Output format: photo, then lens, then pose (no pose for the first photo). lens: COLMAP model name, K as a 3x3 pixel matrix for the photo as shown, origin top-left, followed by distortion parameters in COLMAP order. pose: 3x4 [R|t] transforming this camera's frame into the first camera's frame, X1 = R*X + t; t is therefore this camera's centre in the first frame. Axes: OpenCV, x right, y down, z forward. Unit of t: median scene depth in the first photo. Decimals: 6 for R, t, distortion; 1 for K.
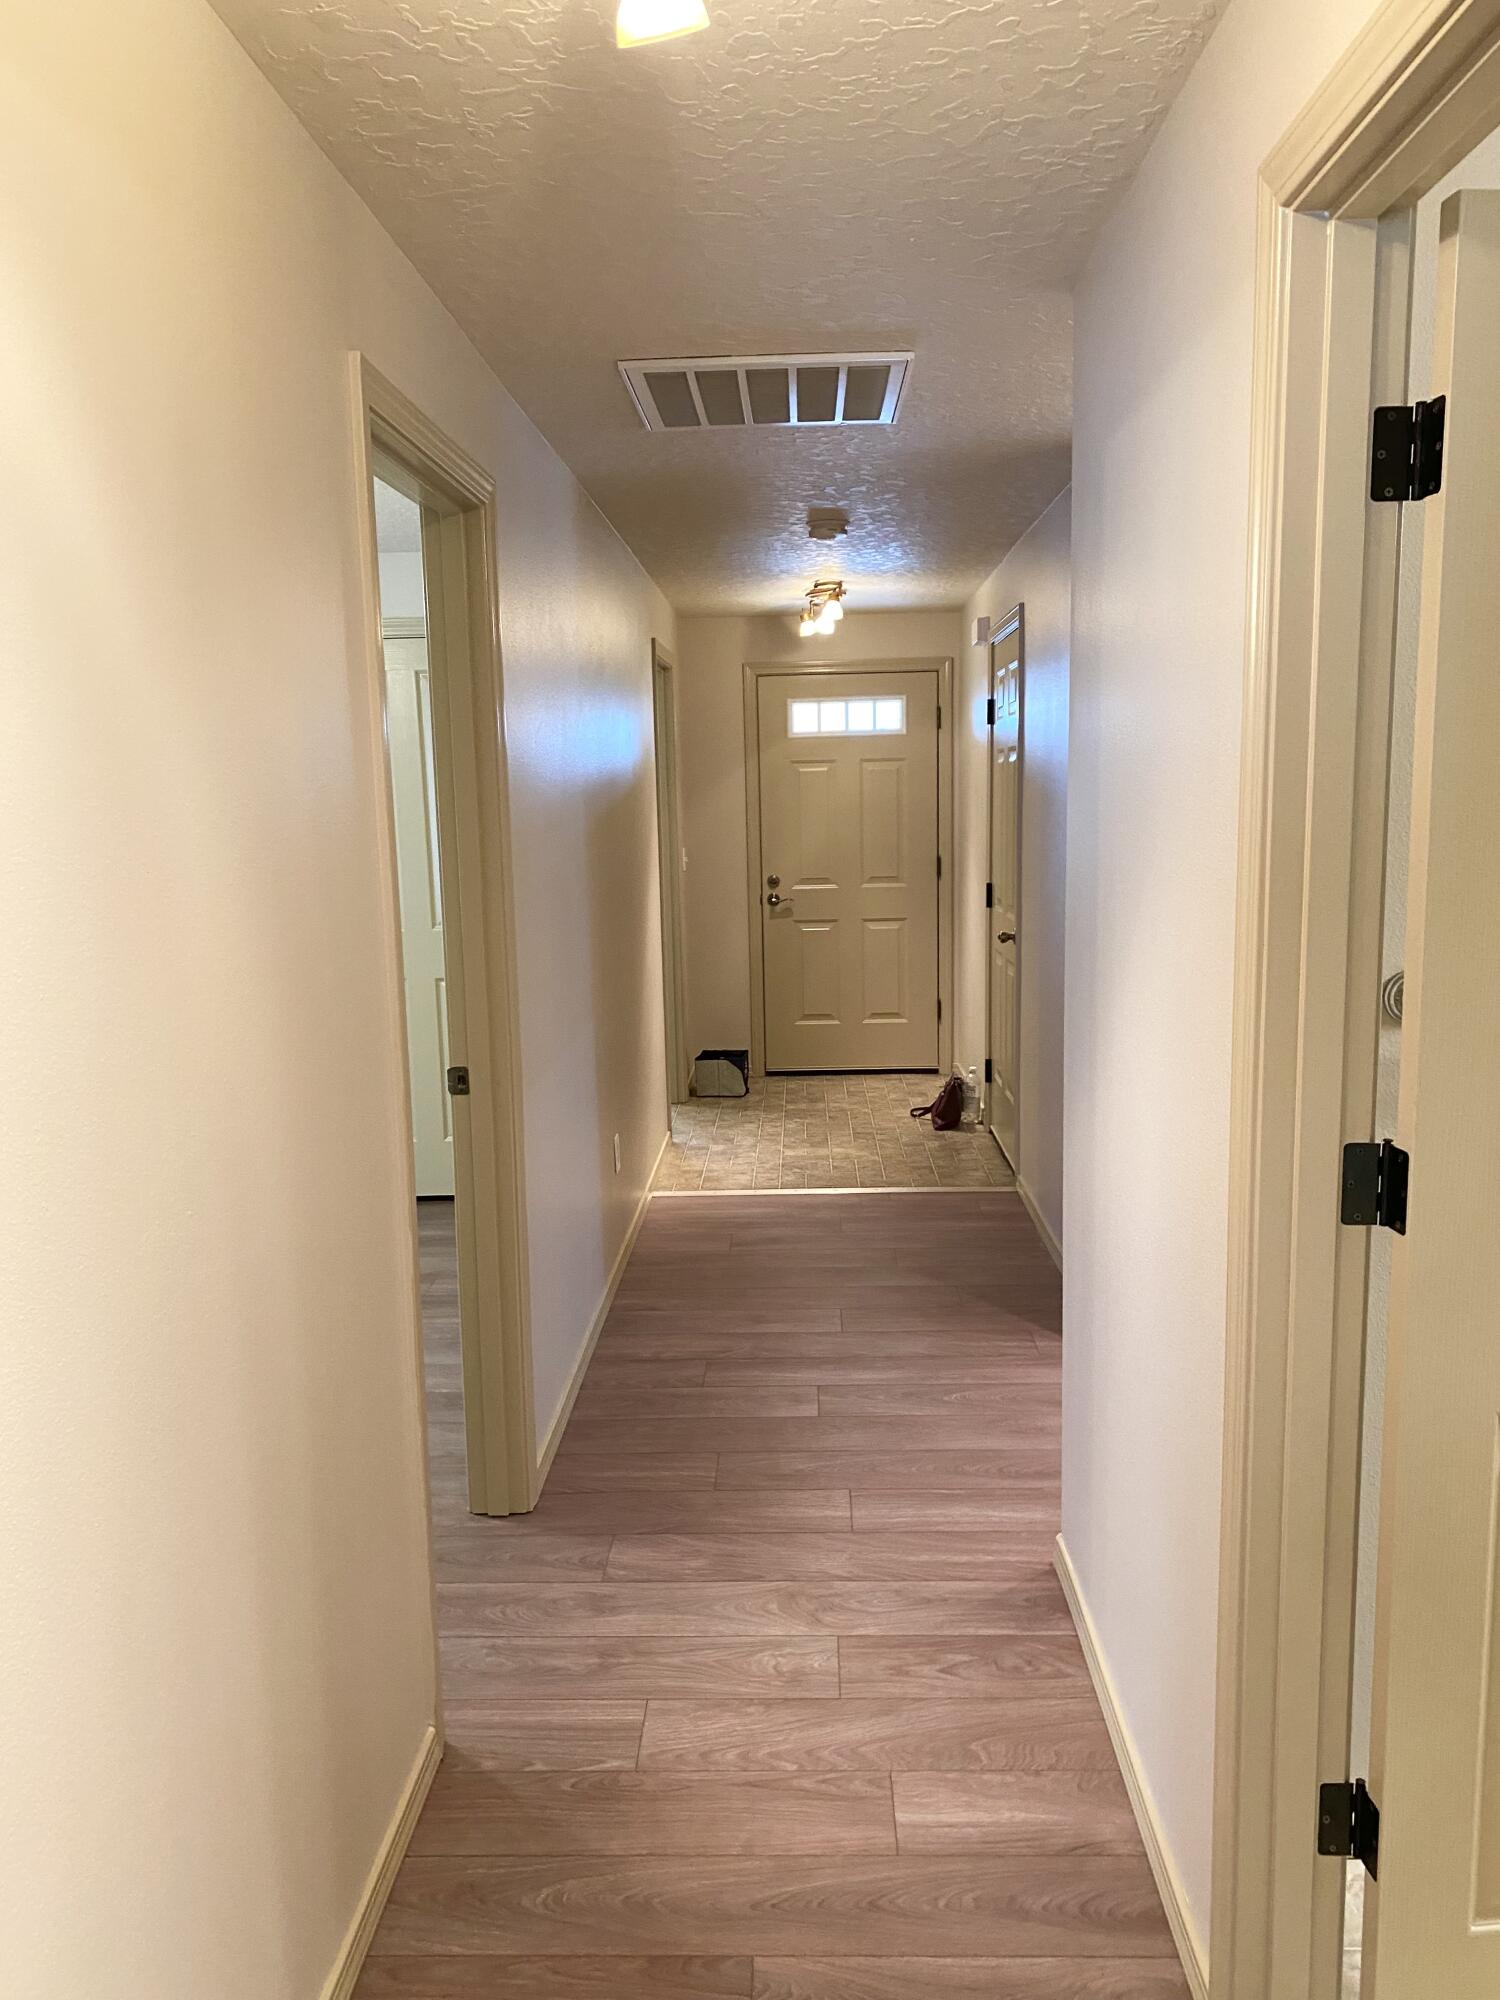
lens RADIAL K [[1456.8, 0, 750.0], [0, 1456.8, 1014.3], [0, 0, 1]] dist [0.093653, -0.180120]
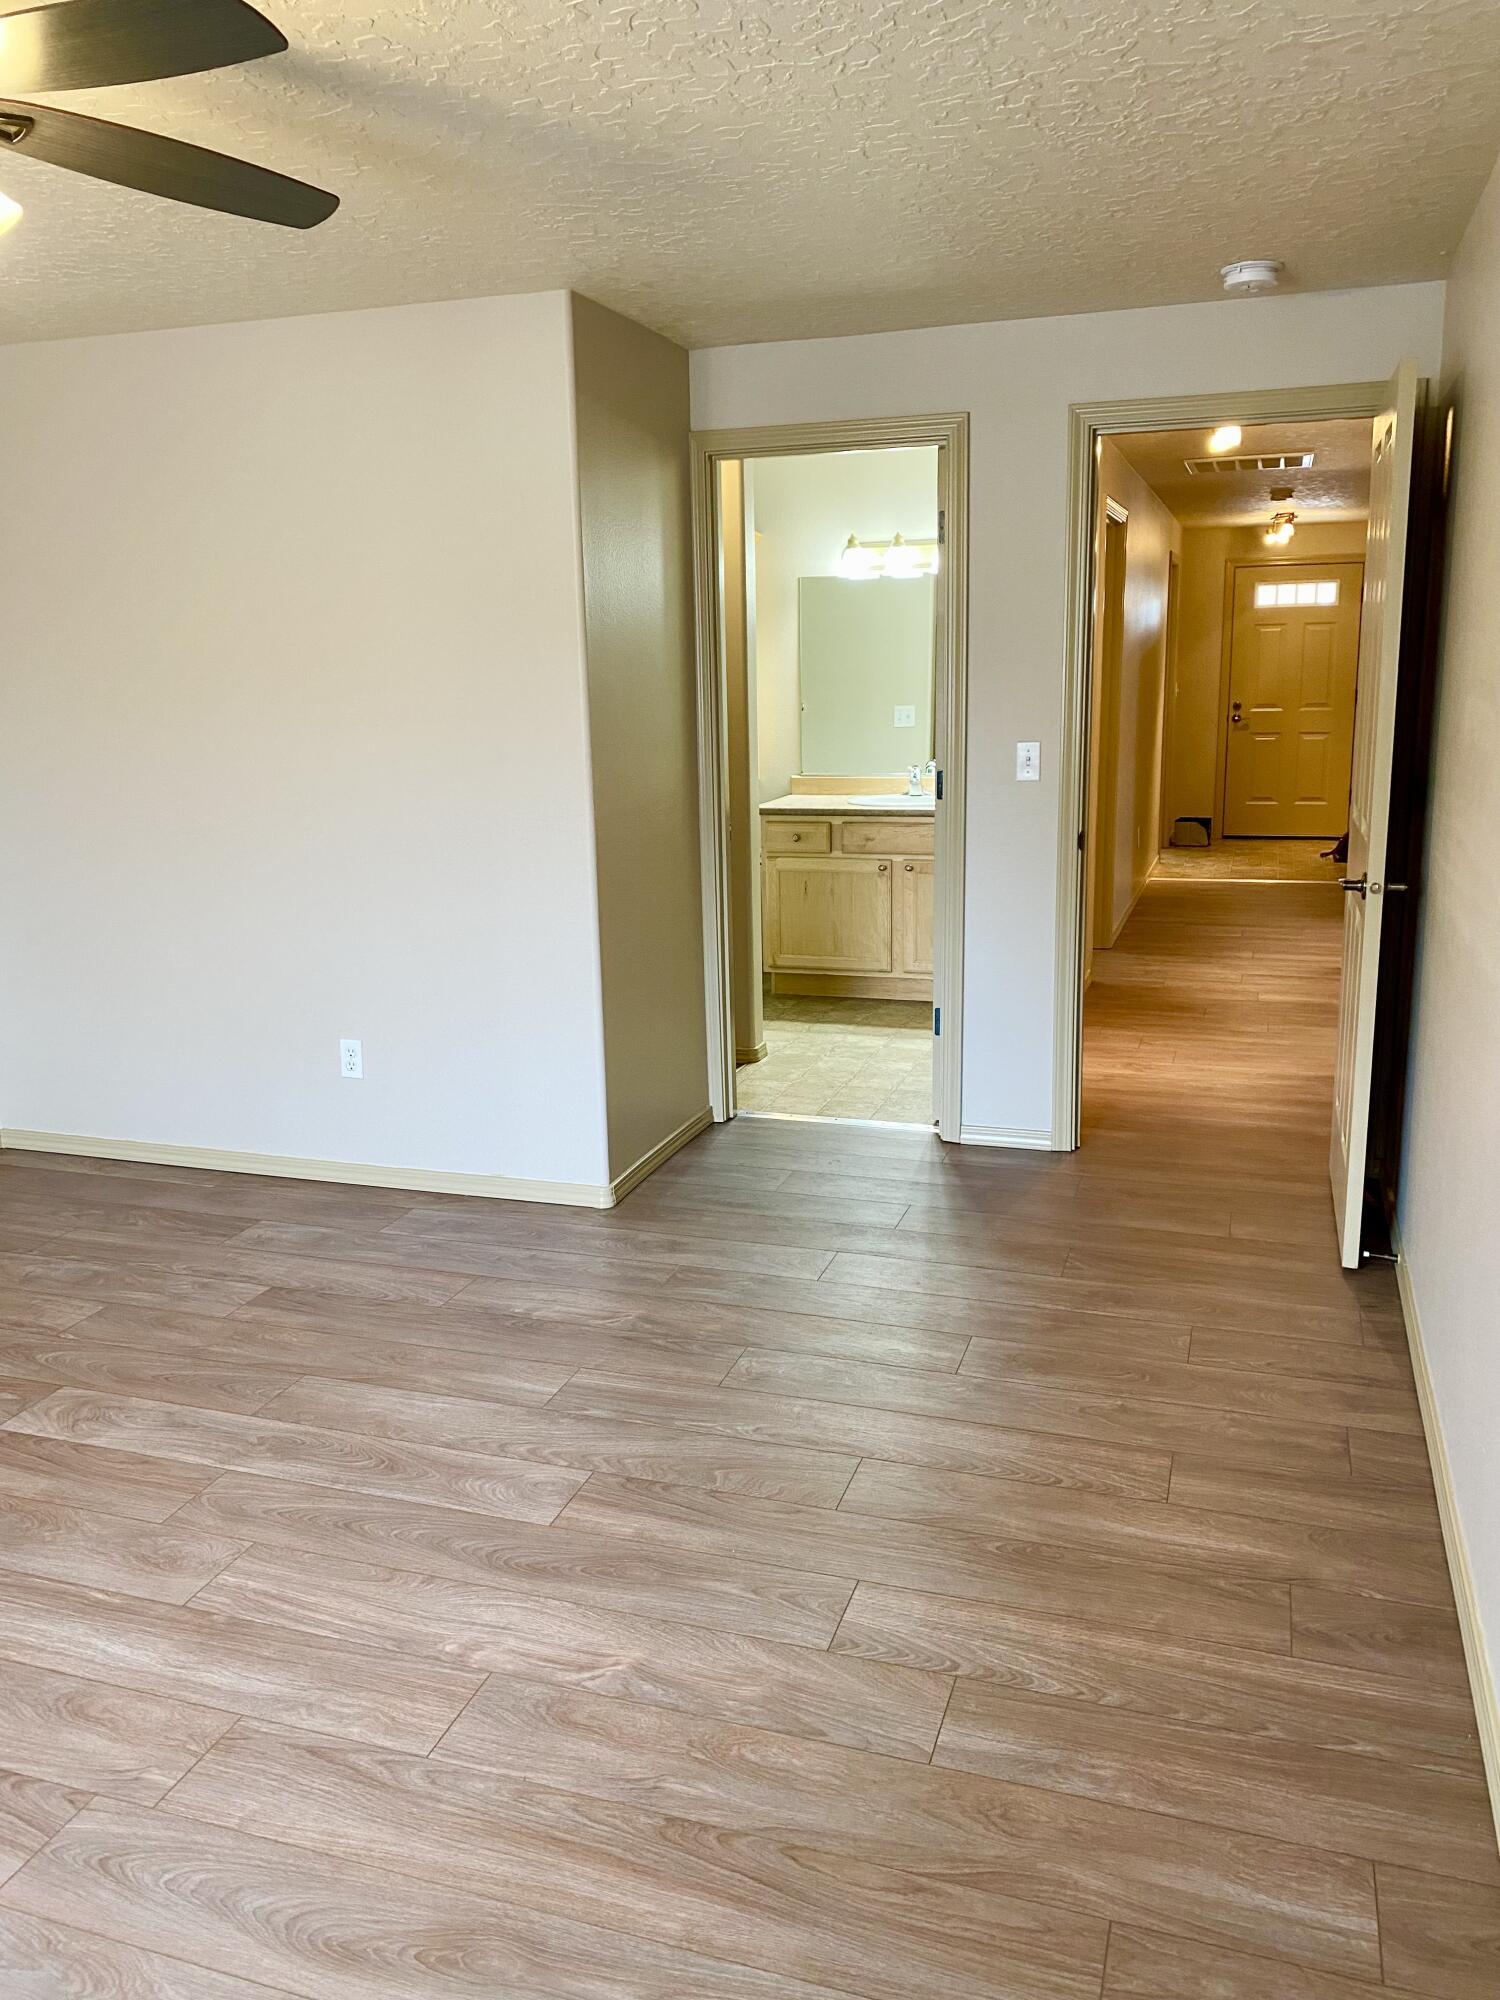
lens RADIAL K [[1531.0, 0, 747.5], [0, 1531.0, 1015.5], [0, 0, 1]] dist [0.005943, -0.007834]
pose [[0.958608, 0.062492, -0.277787, -0.009191], [-0.041309, 0.995819, 0.081470, 0.121819], [0.281717, -0.066622, 0.957182, -0.692238]]
